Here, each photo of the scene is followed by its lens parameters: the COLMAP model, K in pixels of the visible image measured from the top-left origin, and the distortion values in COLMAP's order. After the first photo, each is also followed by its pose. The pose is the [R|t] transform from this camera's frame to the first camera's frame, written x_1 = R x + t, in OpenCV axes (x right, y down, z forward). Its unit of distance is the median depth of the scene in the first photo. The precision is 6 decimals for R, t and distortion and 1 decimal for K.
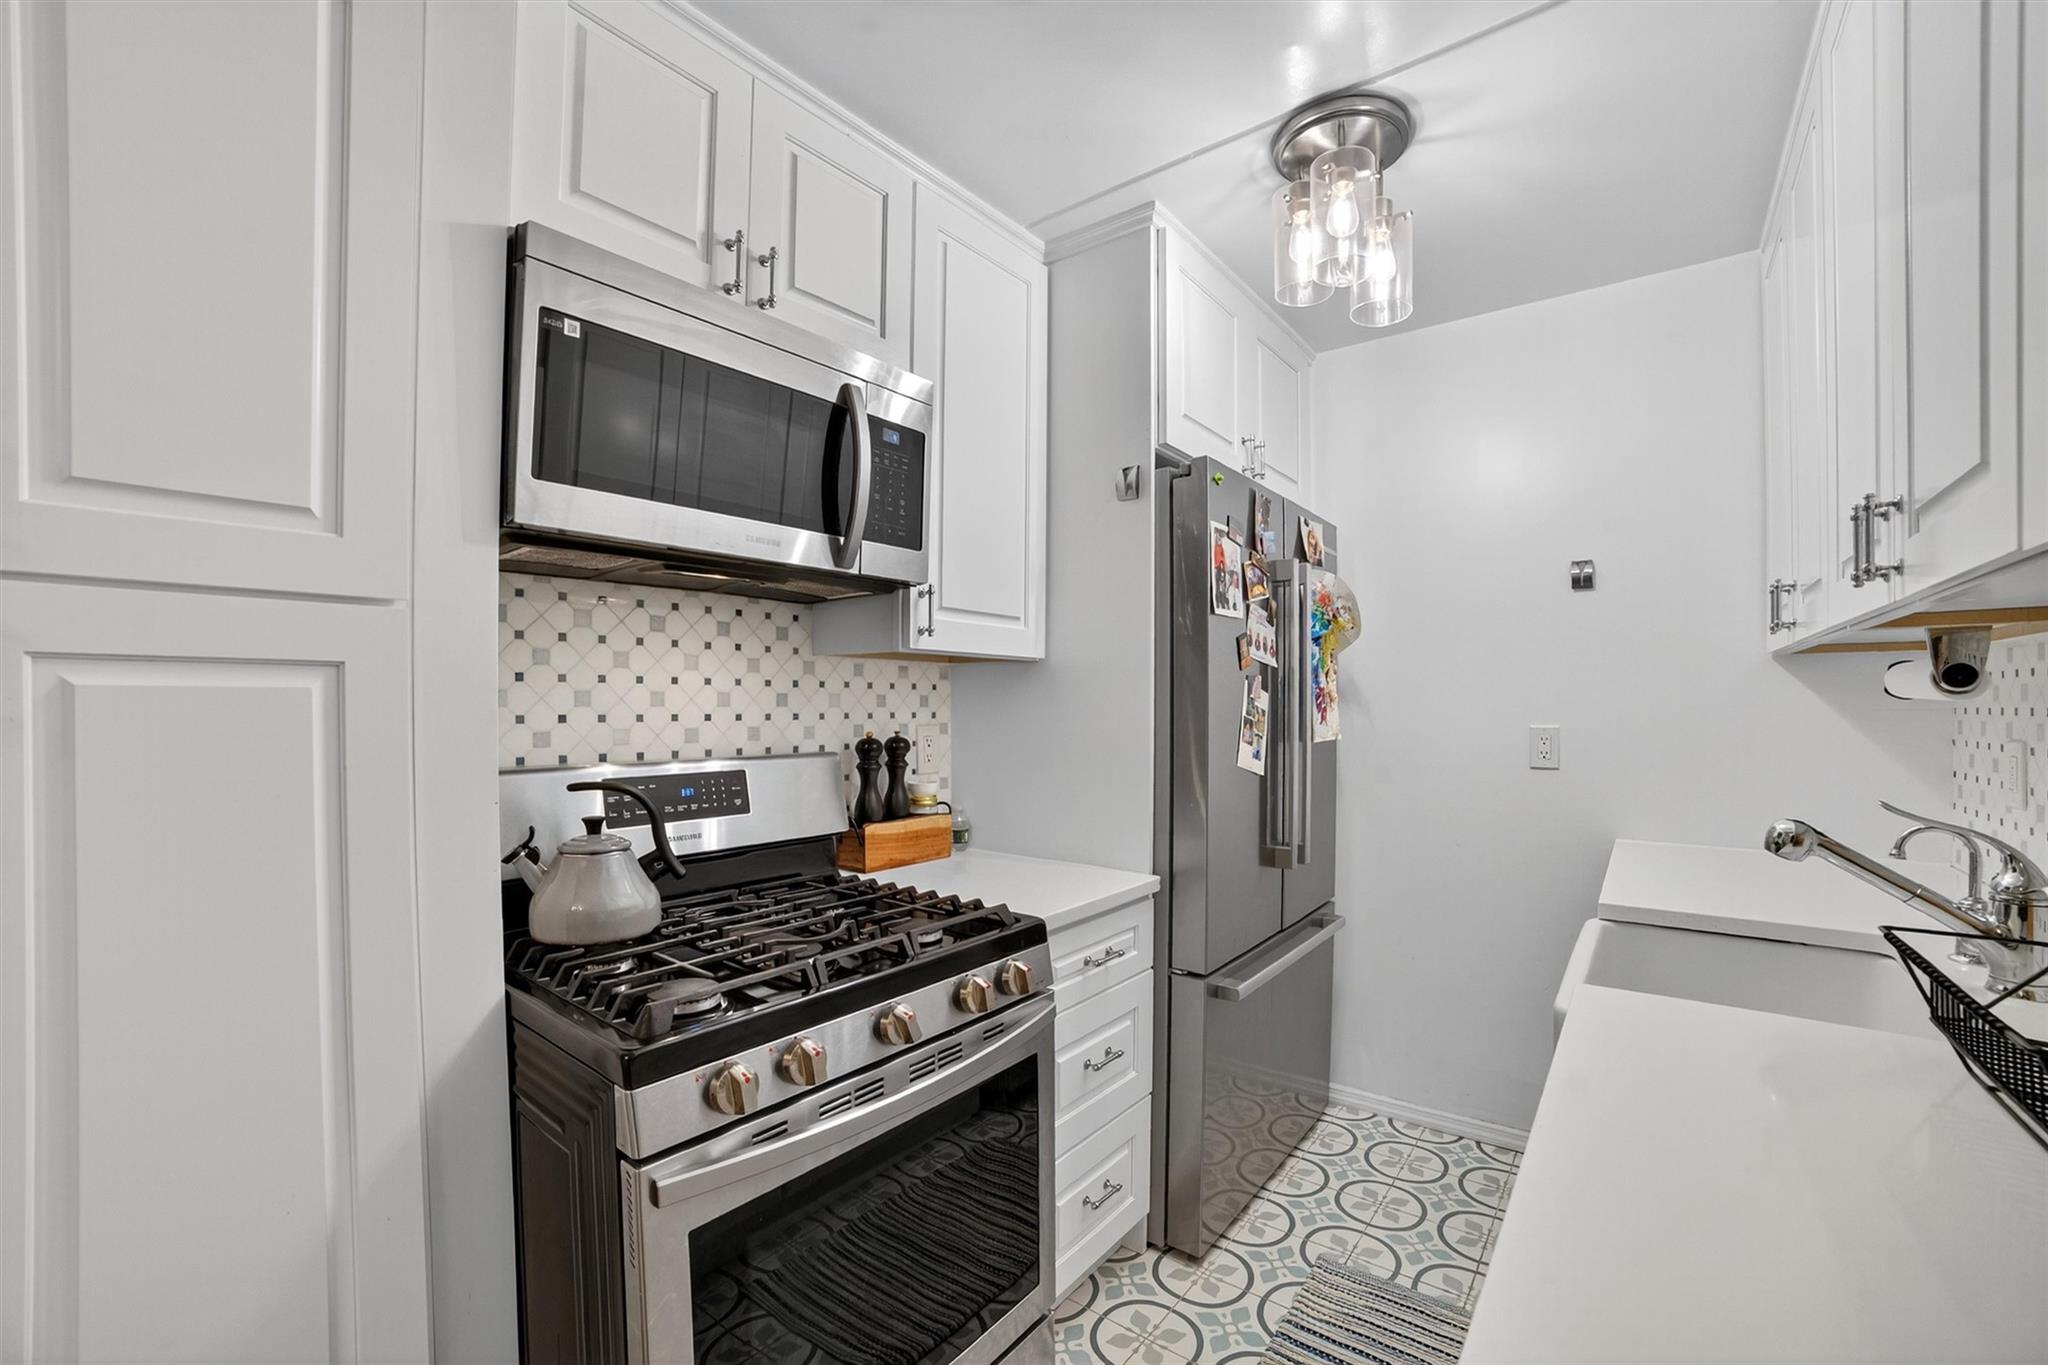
lens RADIAL K [[850.9, 0, 1030.8], [0, 850.9, 682.1], [0, 0, 1]] dist [-0.100180, 0.035870]
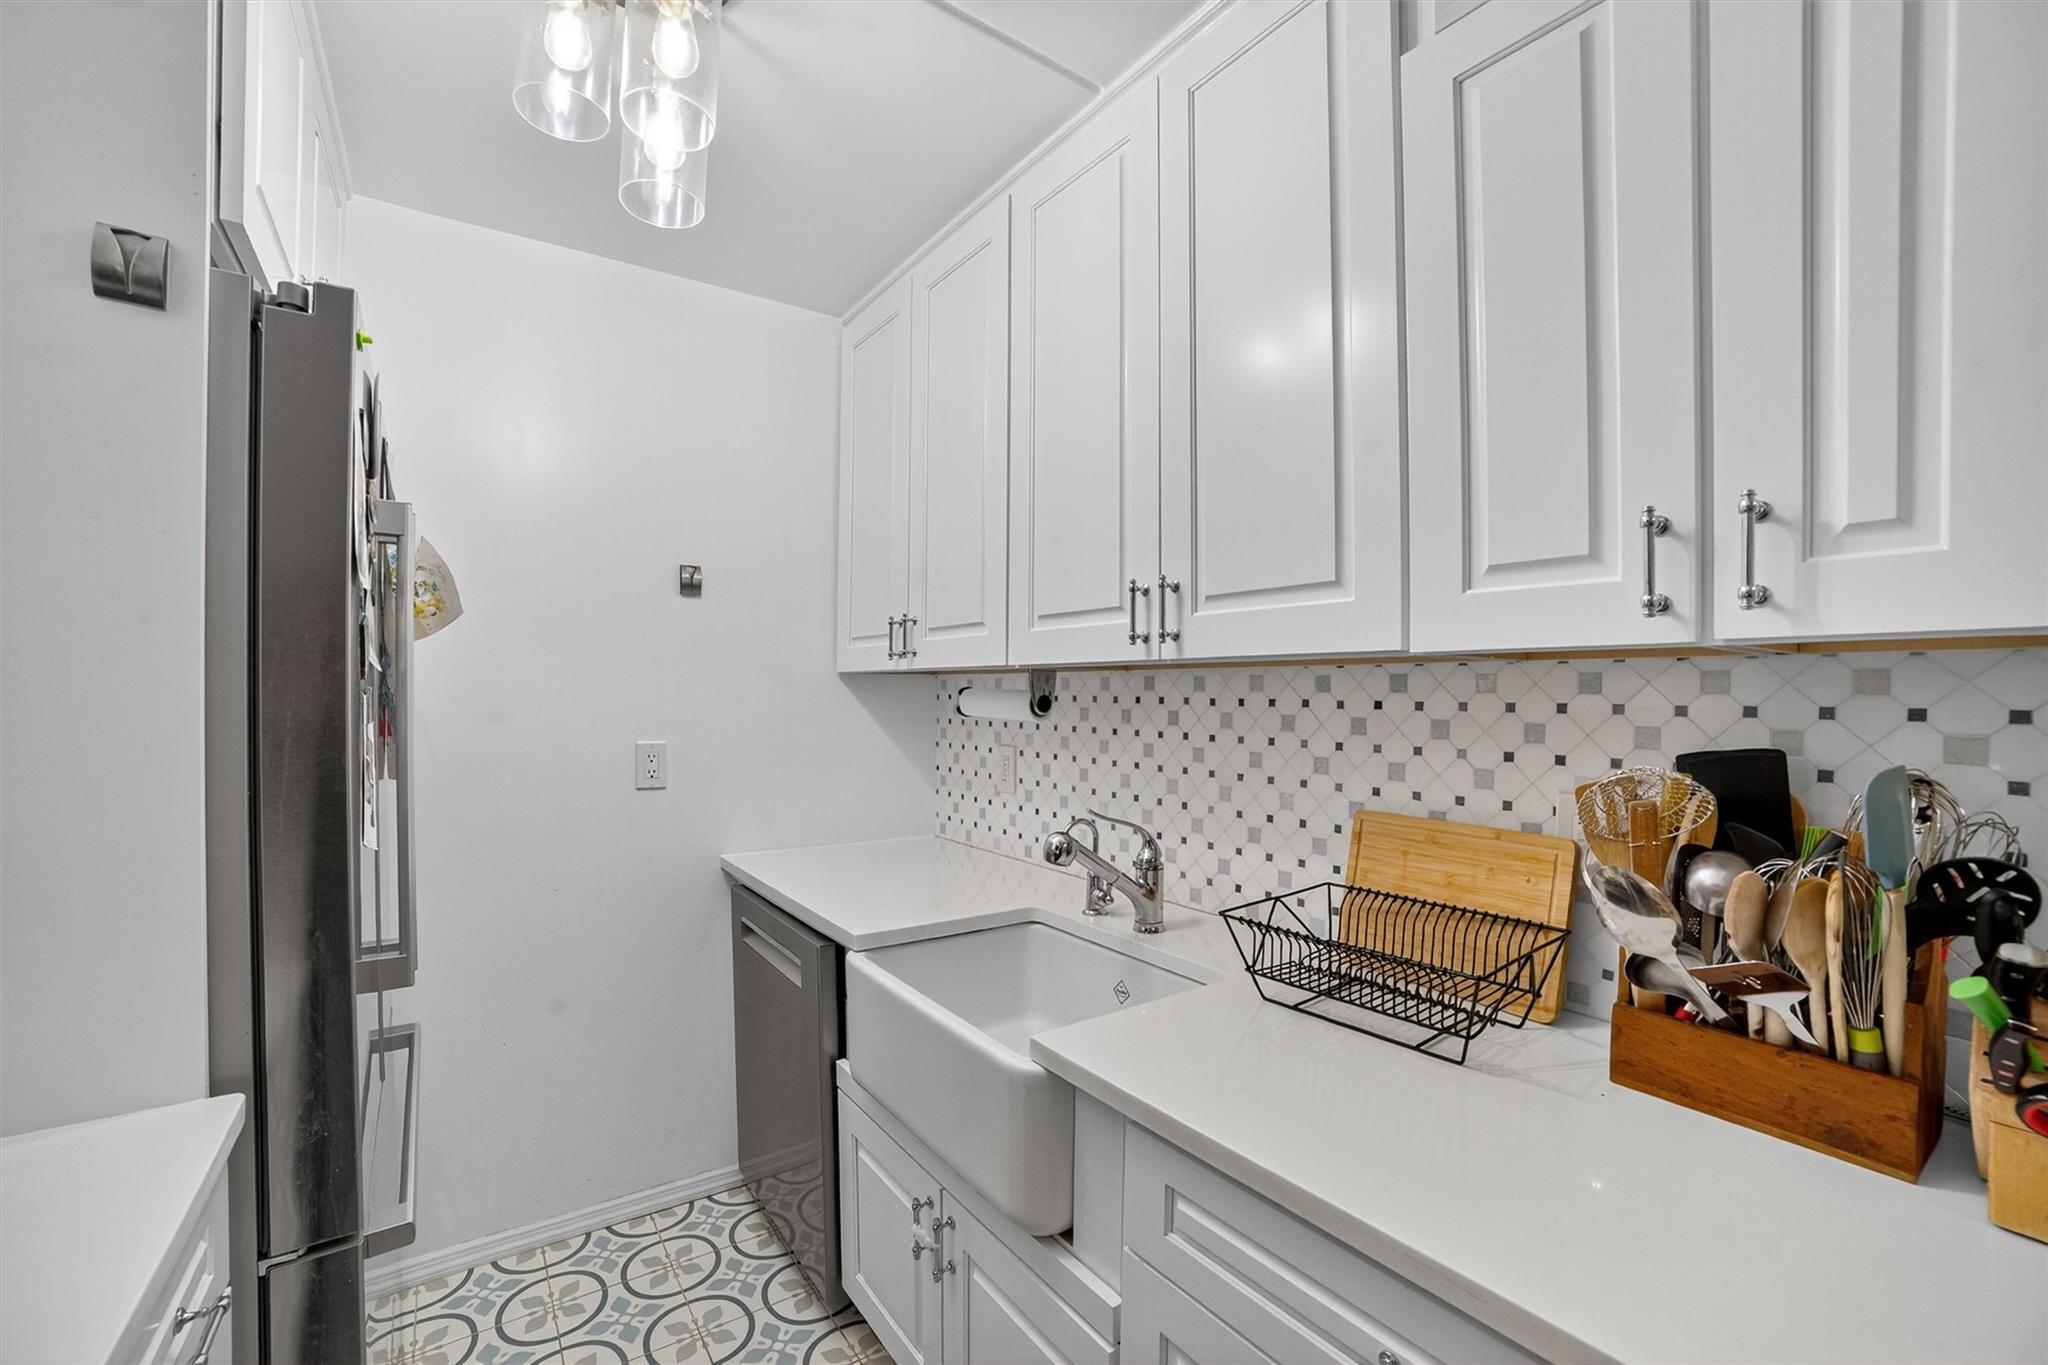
lens RADIAL K [[848.7, 0, 1029.0], [0, 848.7, 697.3], [0, 0, 1]] dist [-0.109227, 0.041675]
pose [[0.285560, -0.003093, 0.958356, -0.166387], [-0.032745, 0.999379, 0.012982, -0.027400], [-0.957801, -0.035088, 0.285281, 0.430363]]
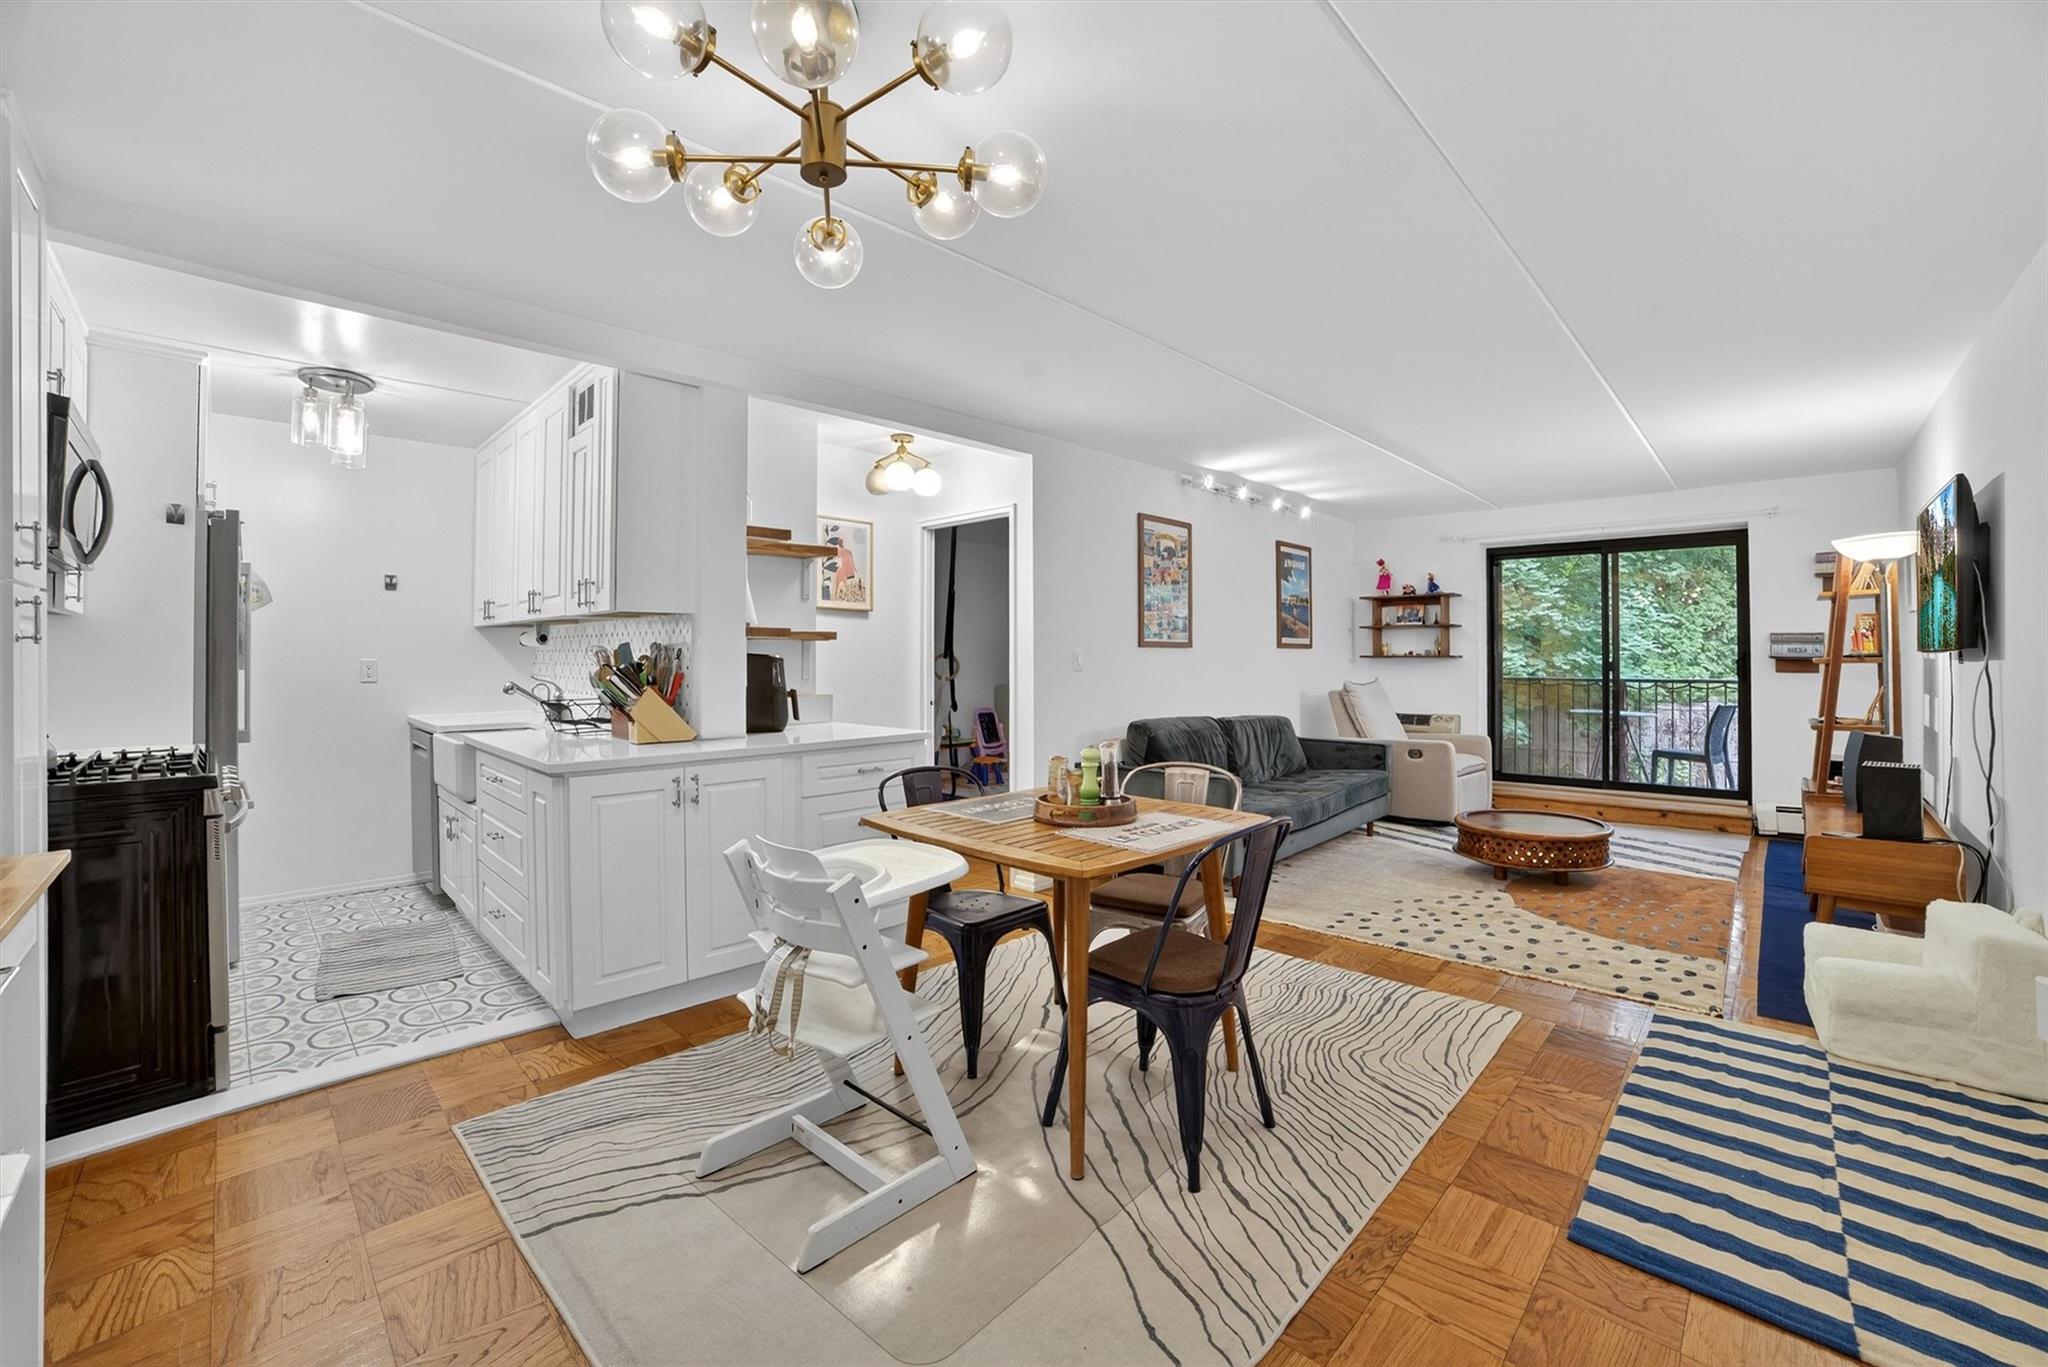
lens RADIAL K [[838.5, 0, 1031.4], [0, 838.5, 650.0], [0, 0, 1]] dist [-0.103030, 0.033487]
pose [[0.112925, 0.005939, 0.993586, -1.298469], [-0.024043, 0.999706, -0.003243, 0.000545], [-0.993313, -0.023523, 0.113034, -0.928945]]
